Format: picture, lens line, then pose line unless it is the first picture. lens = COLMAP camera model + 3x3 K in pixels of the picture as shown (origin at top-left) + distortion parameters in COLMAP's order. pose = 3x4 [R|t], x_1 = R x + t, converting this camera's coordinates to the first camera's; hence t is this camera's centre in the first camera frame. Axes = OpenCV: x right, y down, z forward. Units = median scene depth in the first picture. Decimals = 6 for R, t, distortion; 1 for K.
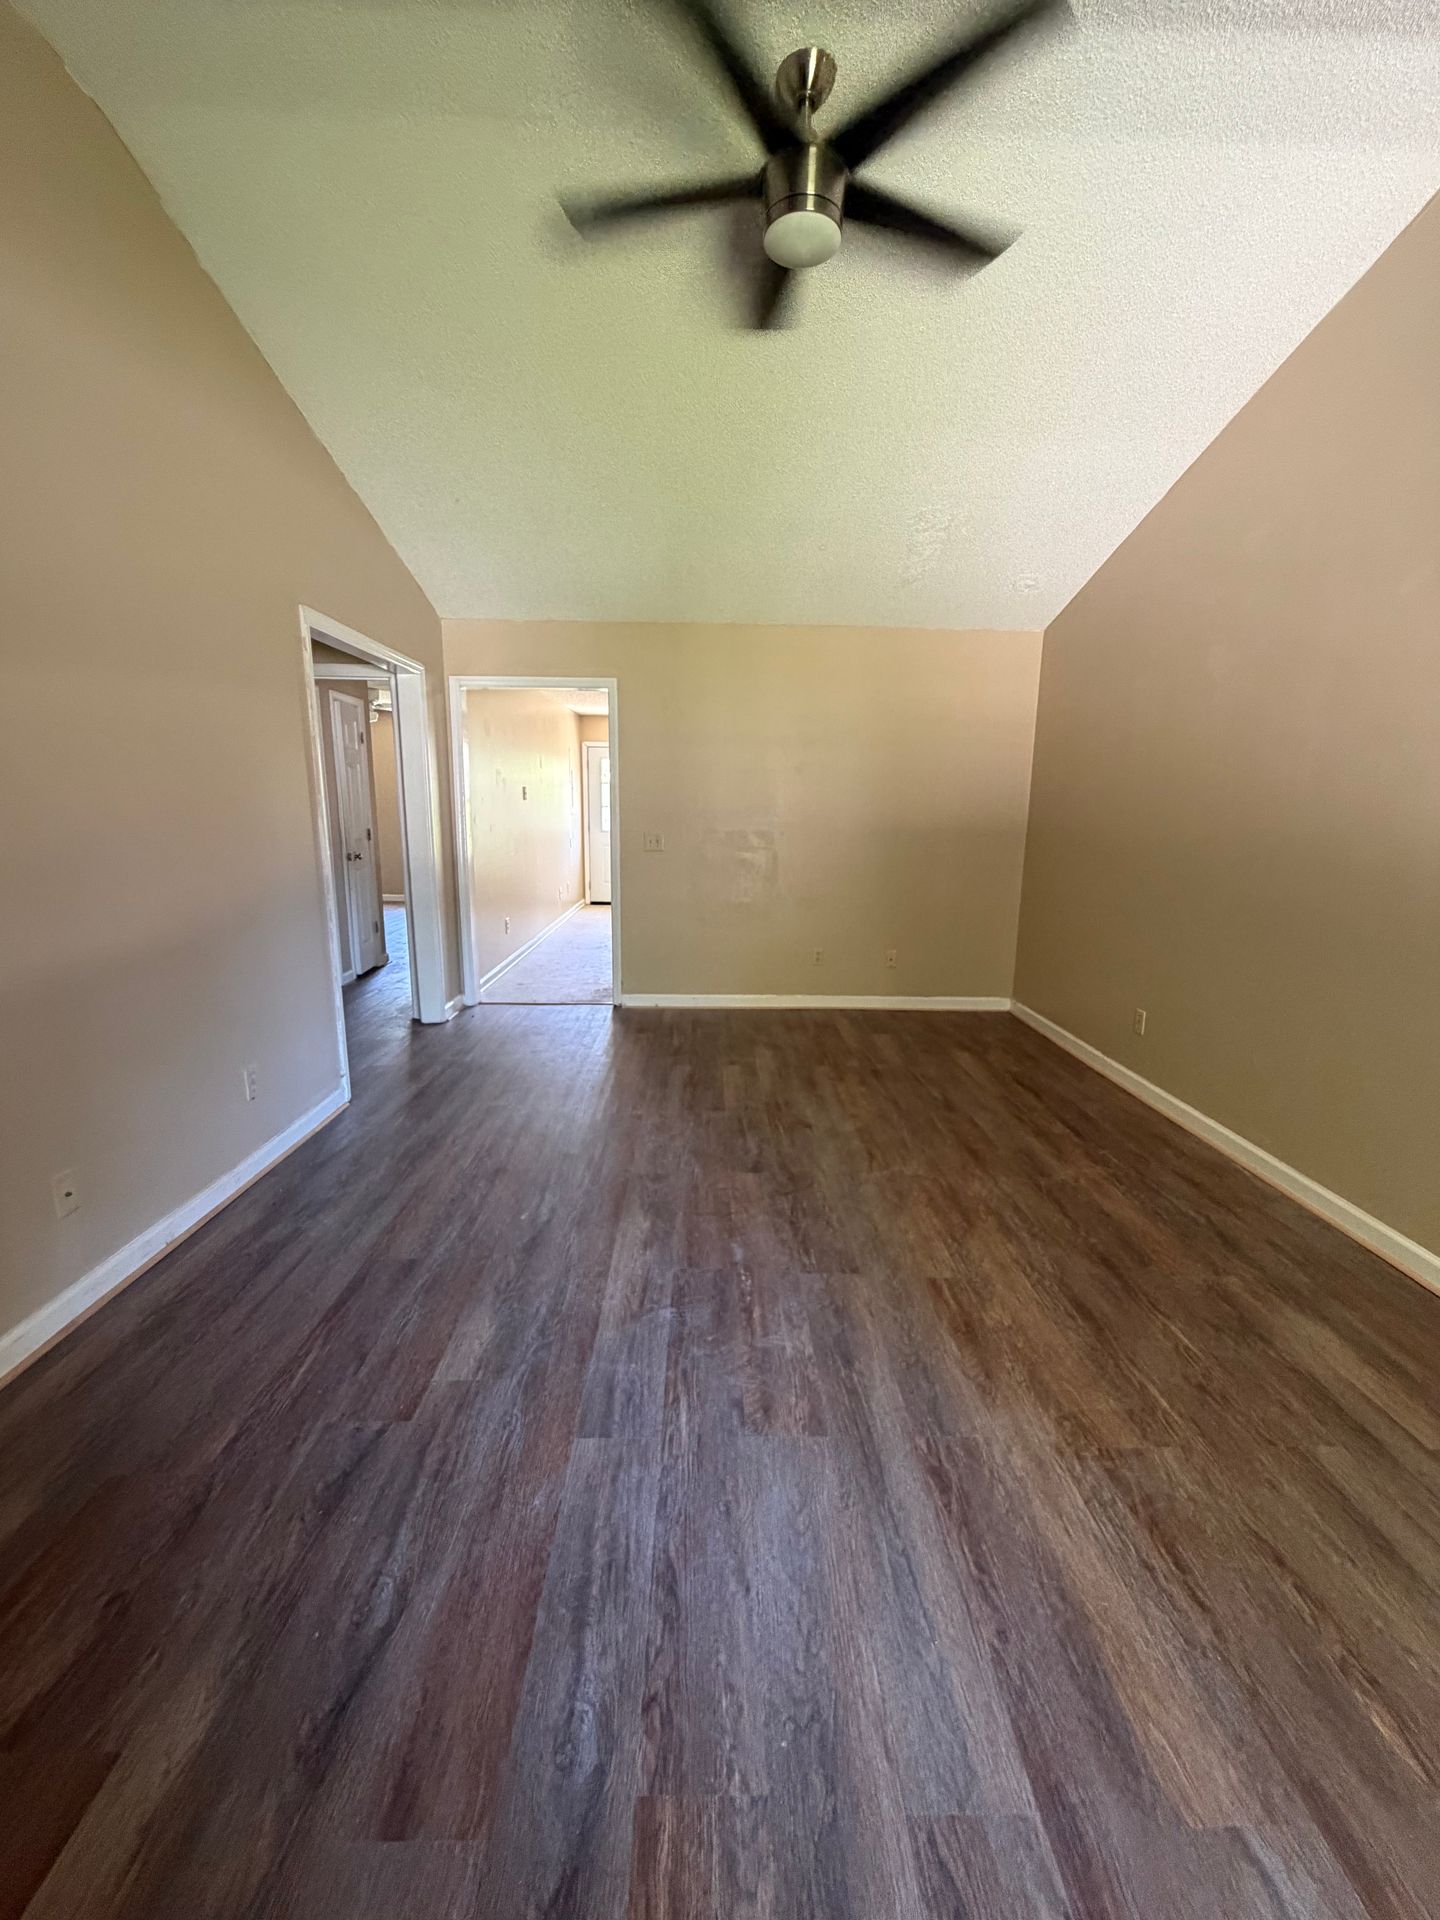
lens RADIAL K [[753.0, 0, 720.0], [0, 753.0, 960.0], [0, 0, 1]] dist [-0.000584, 0.000307]
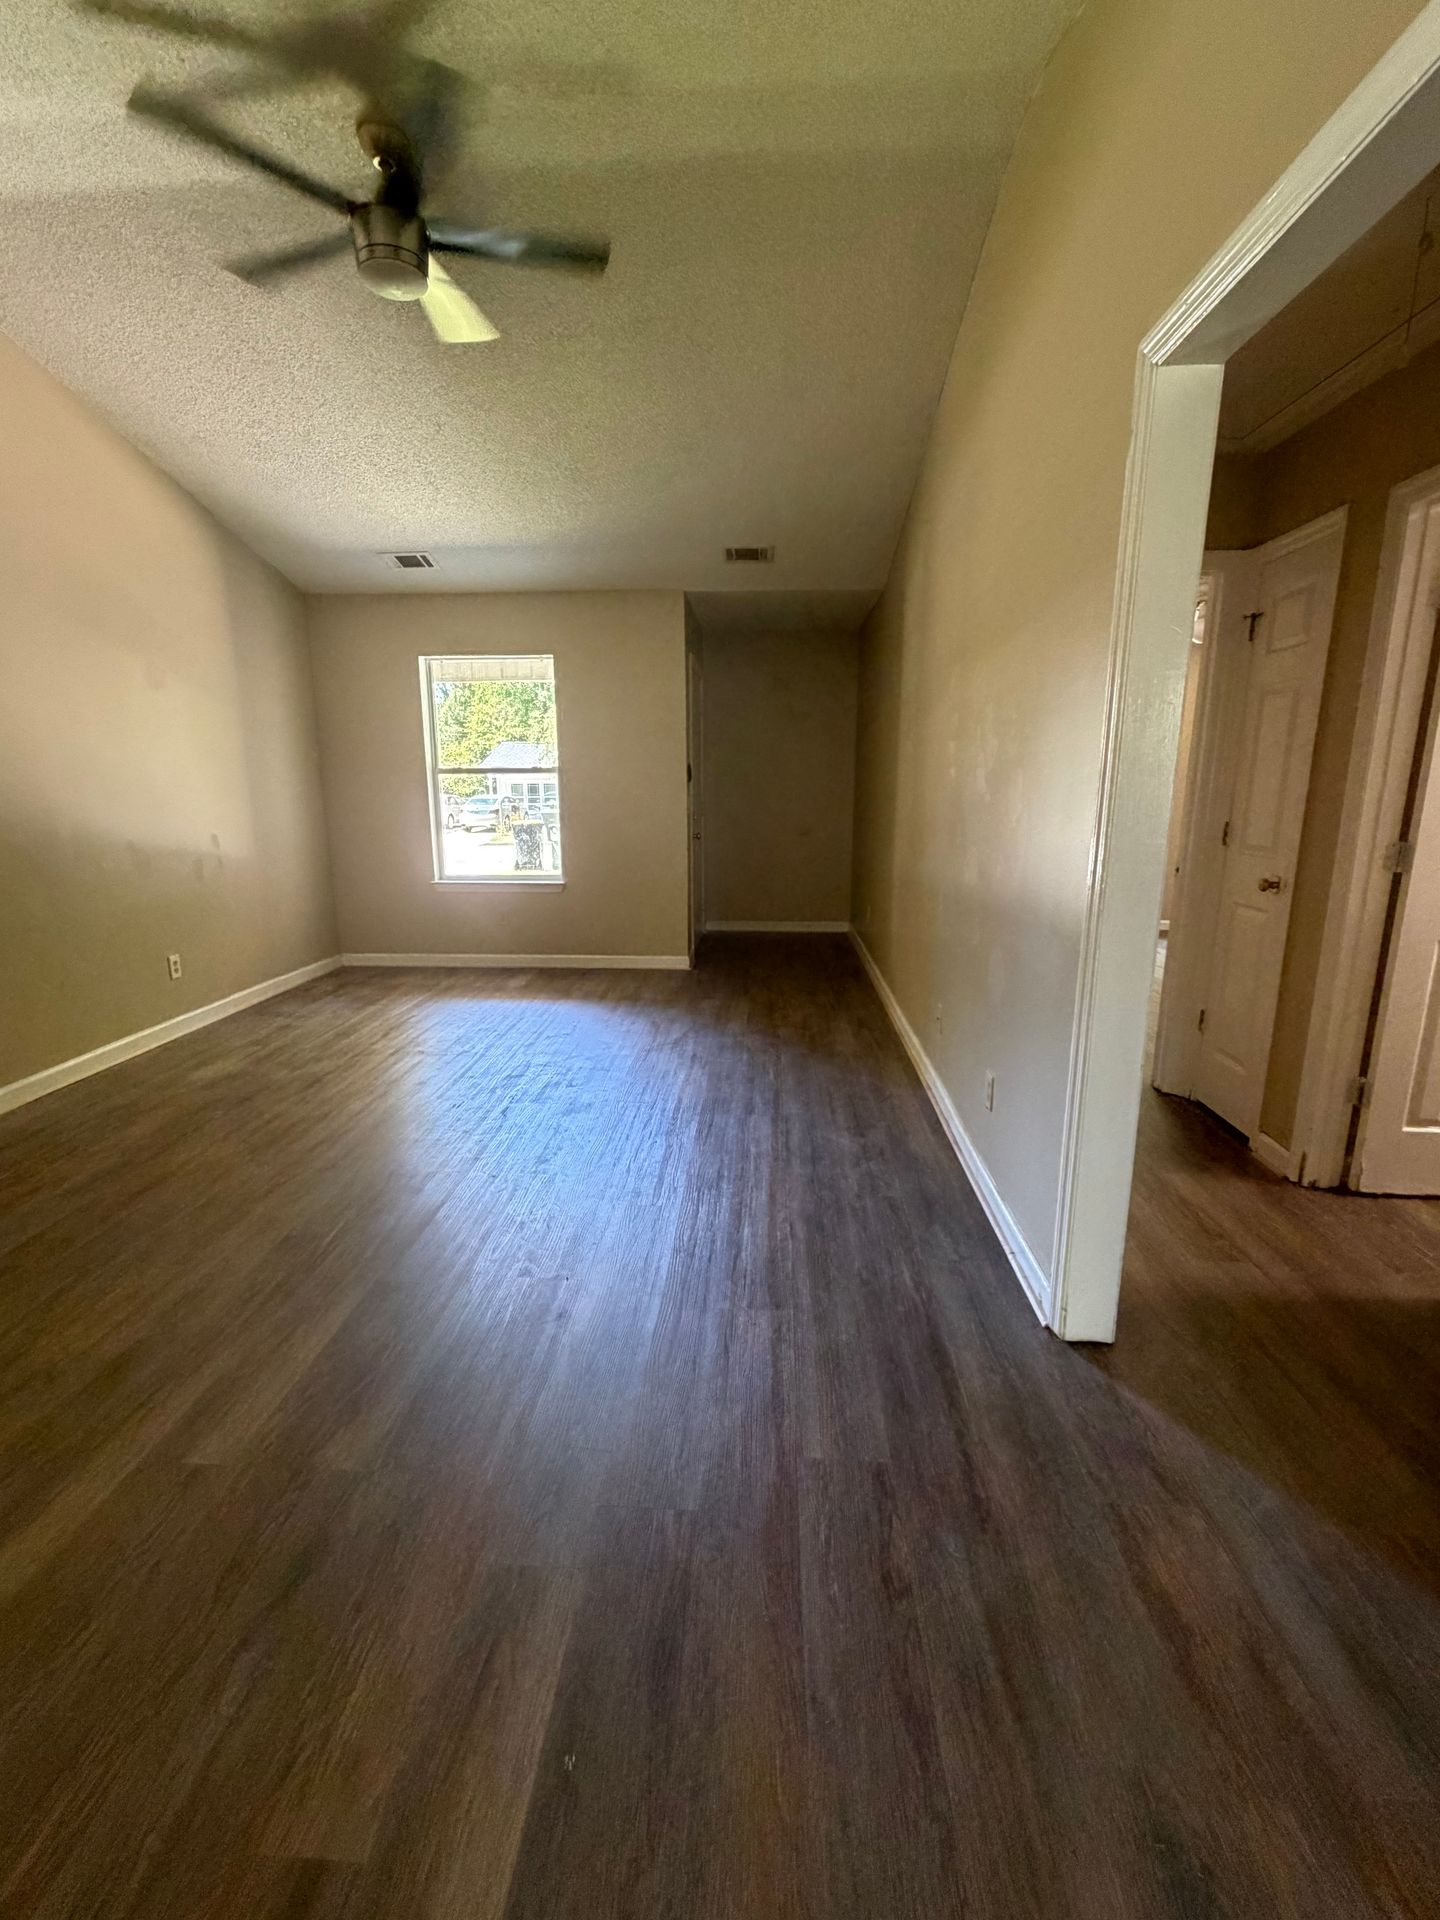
lens RADIAL K [[846.1, 0, 720.0], [0, 846.1, 960.0], [0, 0, 1]] dist [0.000050, 0.000006]
pose [[-0.996464, -0.026945, 0.079584, -0.440012], [0.007497, 0.914890, 0.403635, -0.422701], [-0.083687, 0.402804, -0.911452, 2.113276]]
